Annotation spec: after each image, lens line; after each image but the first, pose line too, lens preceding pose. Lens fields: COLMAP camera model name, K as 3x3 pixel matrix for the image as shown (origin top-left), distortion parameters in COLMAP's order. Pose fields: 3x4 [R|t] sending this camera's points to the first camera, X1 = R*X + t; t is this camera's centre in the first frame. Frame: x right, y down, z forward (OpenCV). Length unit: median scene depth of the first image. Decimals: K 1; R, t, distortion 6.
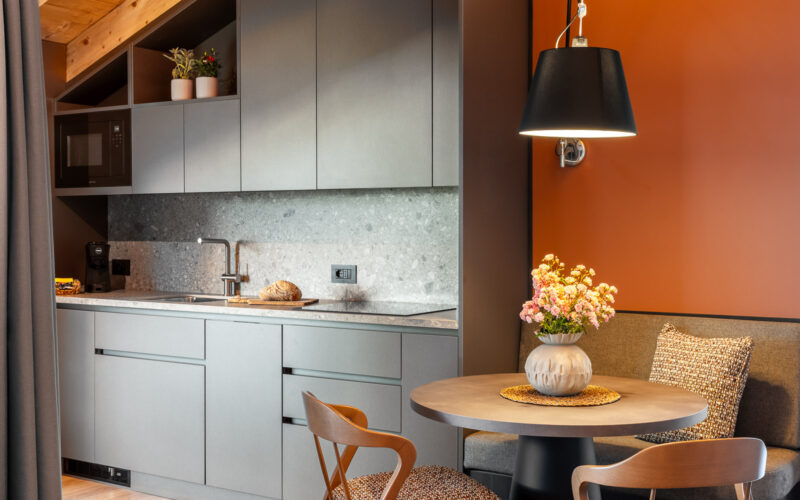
lens RADIAL K [[916.5, 0, 400.0], [0, 916.5, 250.0], [0, 0, 1]] dist [0.000908, 0.000370]
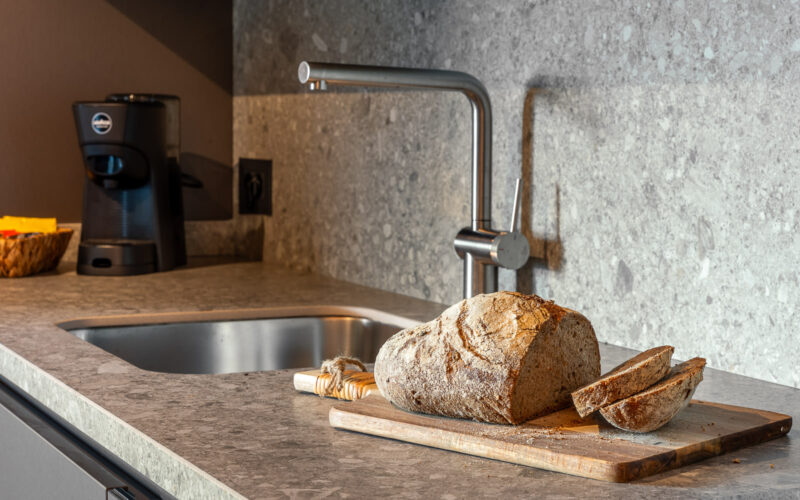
lens RADIAL K [[1529.6, 0, 400.0], [0, 1529.6, 250.0], [0, 0, 1]] dist [0.044021, 0.120030]
pose [[0.833779, 0.053209, -0.549528, 0.001836], [-0.022377, 0.997784, 0.062660, 0.008339], [0.551644, -0.039948, 0.833122, 0.673207]]
